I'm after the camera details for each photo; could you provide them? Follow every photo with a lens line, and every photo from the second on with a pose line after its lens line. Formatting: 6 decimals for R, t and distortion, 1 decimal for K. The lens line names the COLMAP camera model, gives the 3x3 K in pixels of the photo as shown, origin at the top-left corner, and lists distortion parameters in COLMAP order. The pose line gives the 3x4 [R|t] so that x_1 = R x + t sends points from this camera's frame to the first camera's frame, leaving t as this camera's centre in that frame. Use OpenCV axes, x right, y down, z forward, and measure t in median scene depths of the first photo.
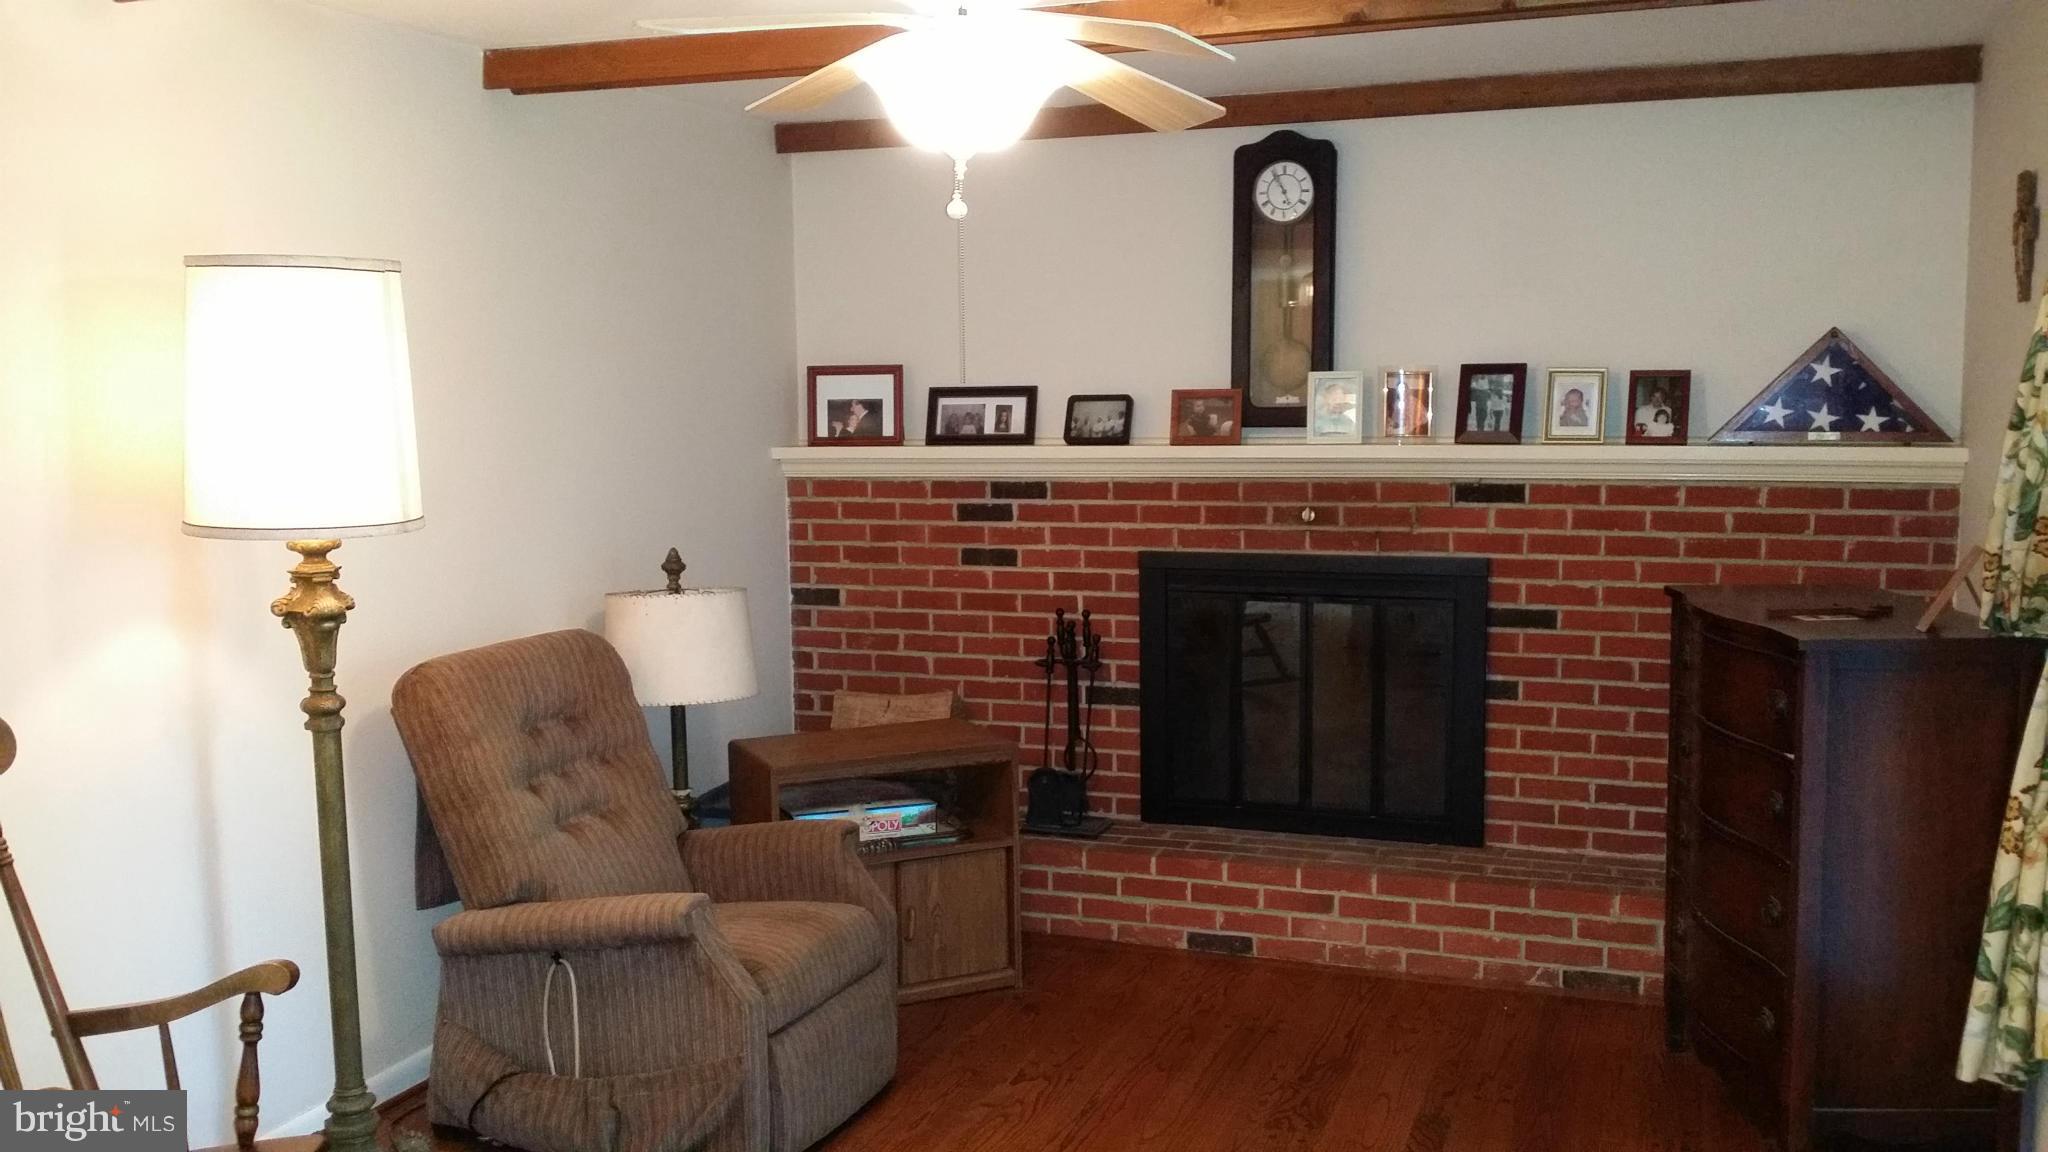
lens RADIAL K [[1838.5, 0, 1024.1], [0, 1838.5, 583.0], [0, 0, 1]] dist [0.093726, -0.156251]
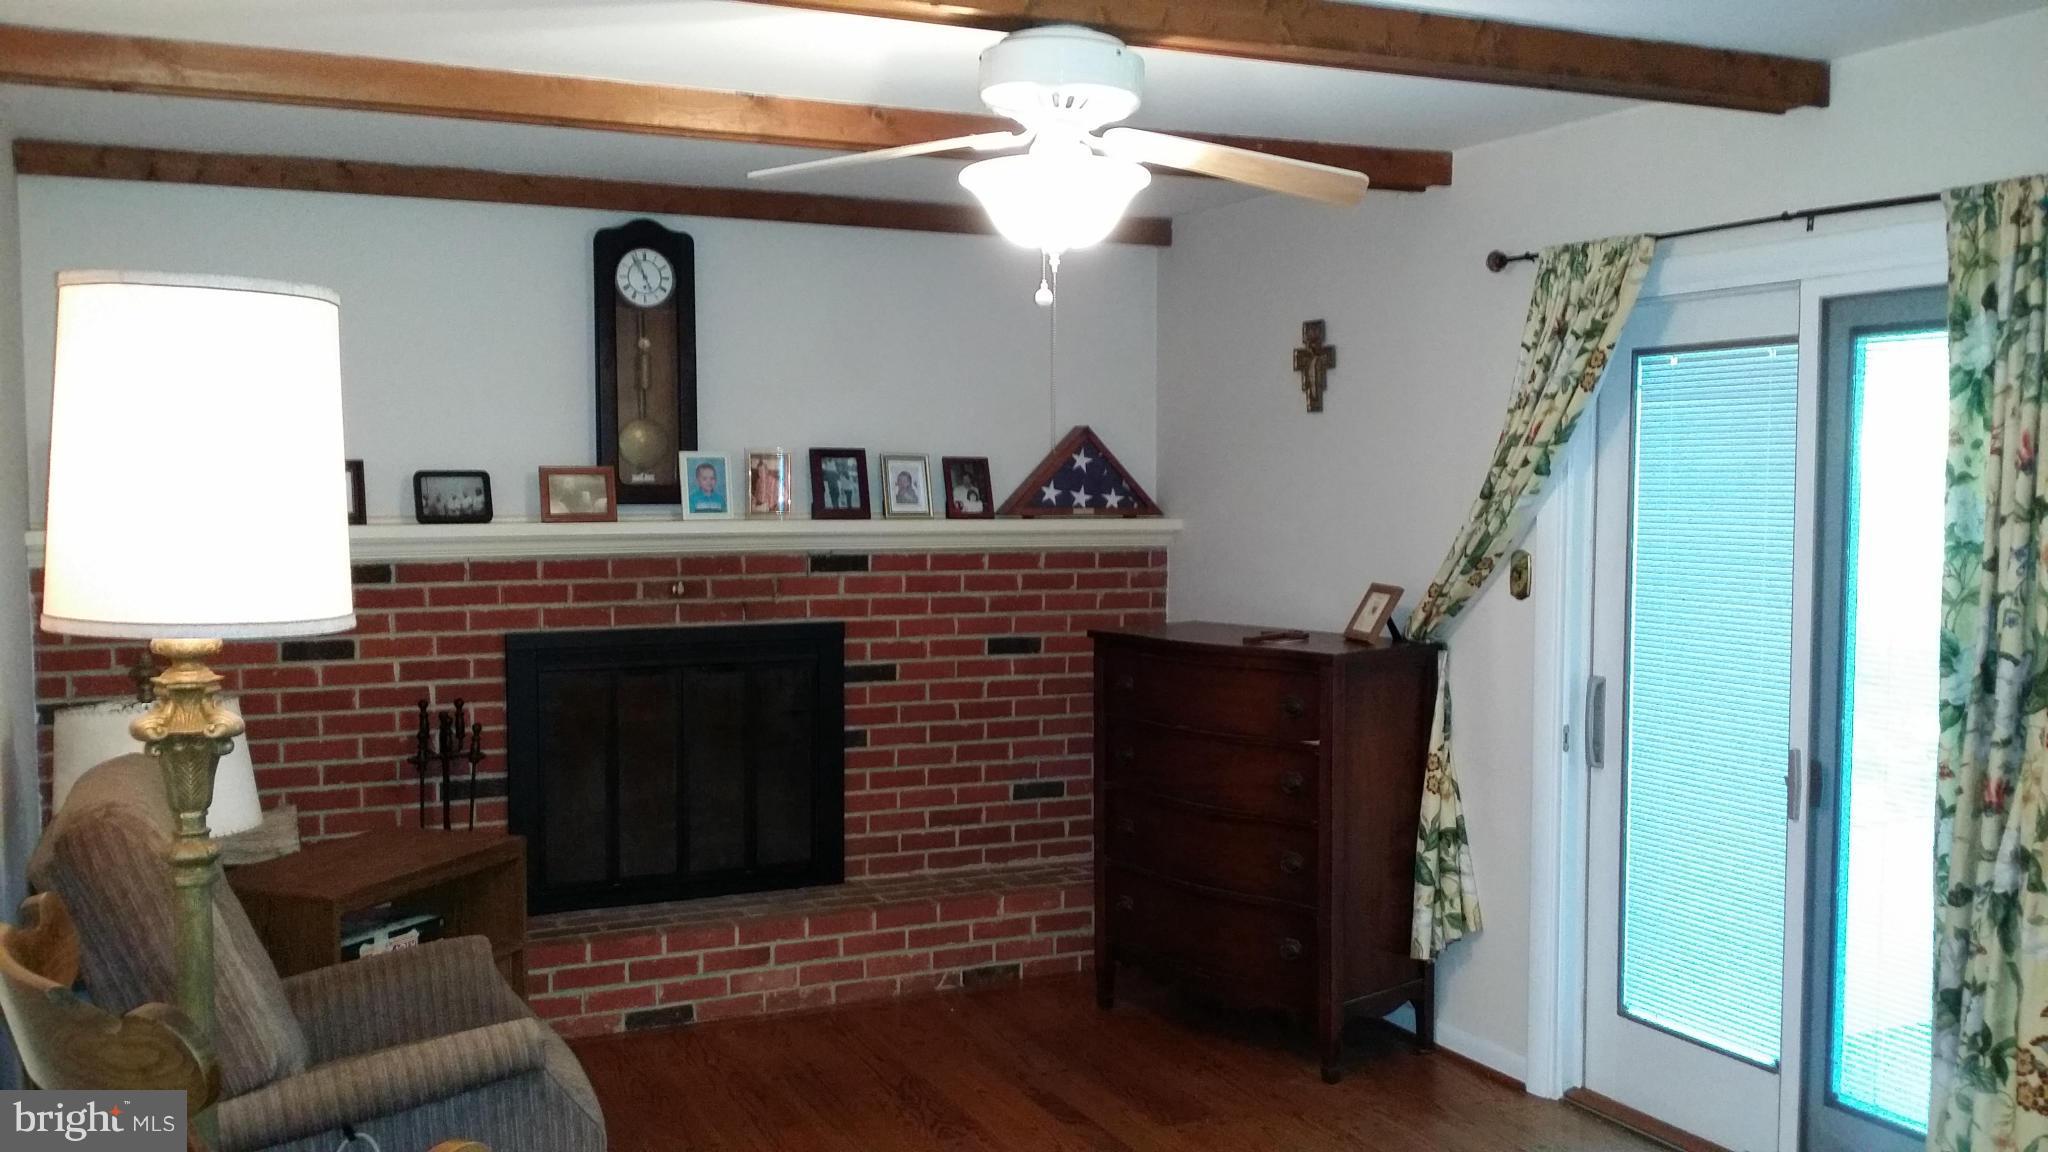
lens RADIAL K [[1838.5, 0, 1060.1], [0, 1838.5, 579.9], [0, 0, 1]] dist [0.093726, -0.156251]
pose [[0.704546, -0.030450, 0.709005, -0.444886], [0.066454, 0.997520, -0.023195, -0.003916], [-0.706540, 0.063458, 0.704822, 0.121921]]
